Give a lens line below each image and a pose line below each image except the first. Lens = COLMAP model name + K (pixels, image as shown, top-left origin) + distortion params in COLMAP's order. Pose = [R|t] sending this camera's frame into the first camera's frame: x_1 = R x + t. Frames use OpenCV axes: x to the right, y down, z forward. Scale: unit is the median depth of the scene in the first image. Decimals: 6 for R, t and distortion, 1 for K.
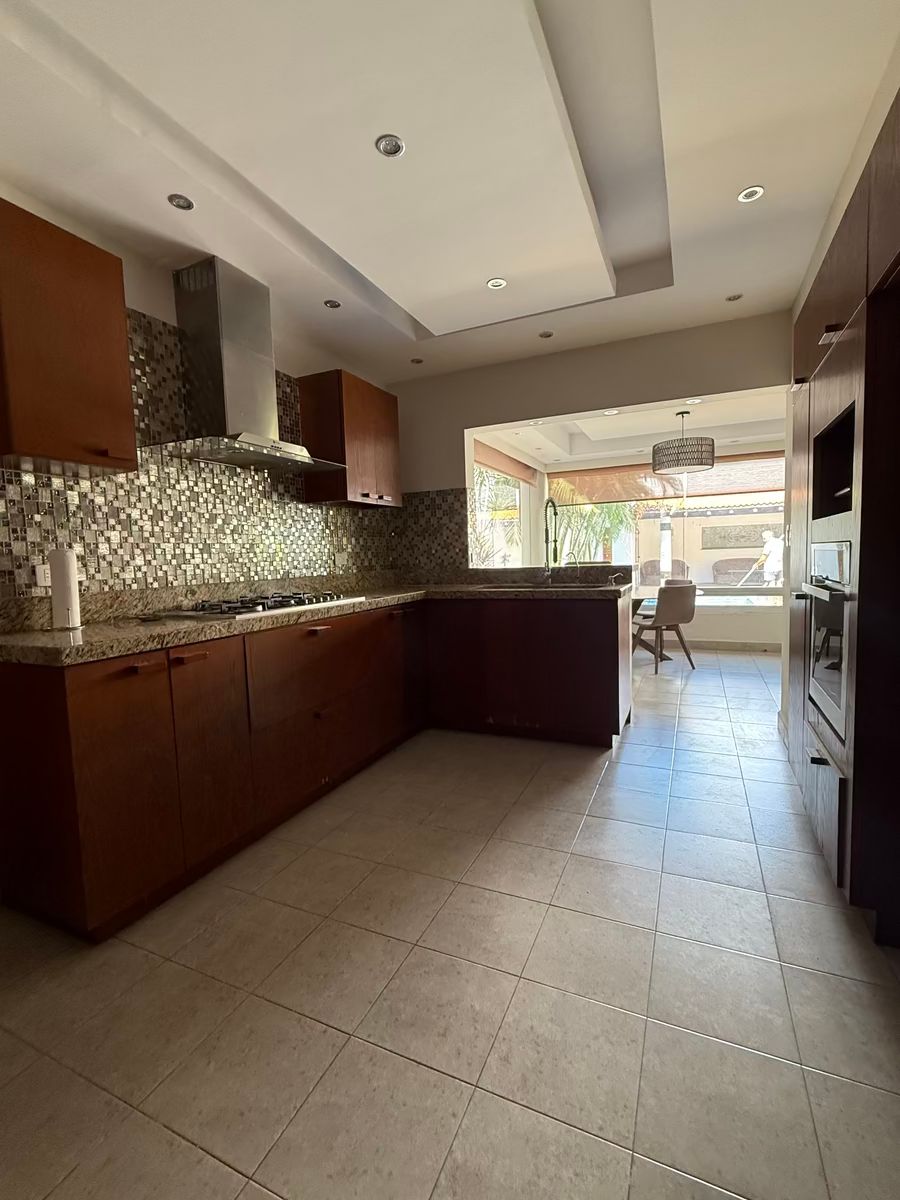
lens RADIAL K [[536.7, 0, 450.0], [0, 536.7, 600.0], [0, 0, 1]] dist [0.001881, 0.000575]
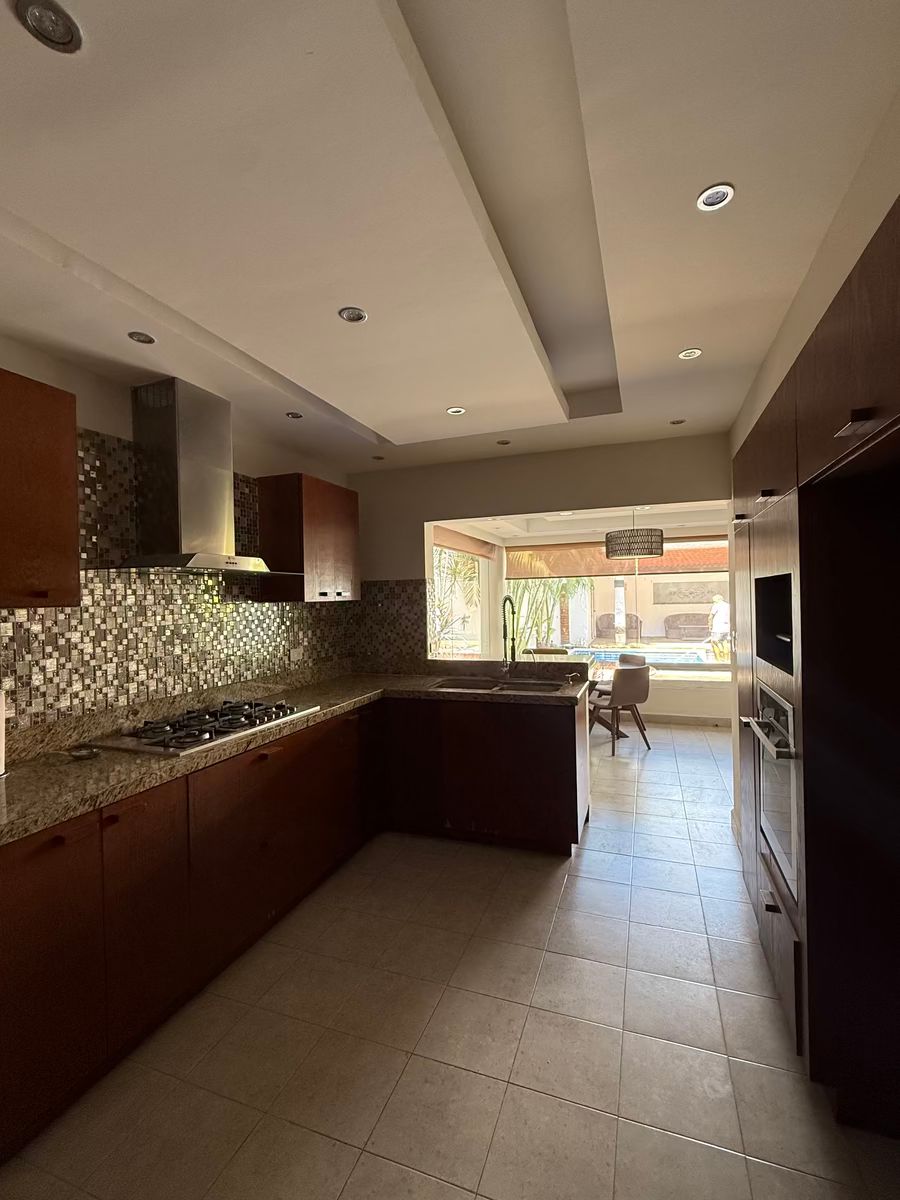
lens RADIAL K [[536.7, 0, 450.0], [0, 536.7, 600.0], [0, 0, 1]] dist [0.001881, 0.000575]
pose [[0.997198, 0.011132, 0.073980, 0.002849], [-0.005118, 0.996702, -0.080989, -0.130110], [-0.074637, 0.080383, 0.993966, 0.000716]]
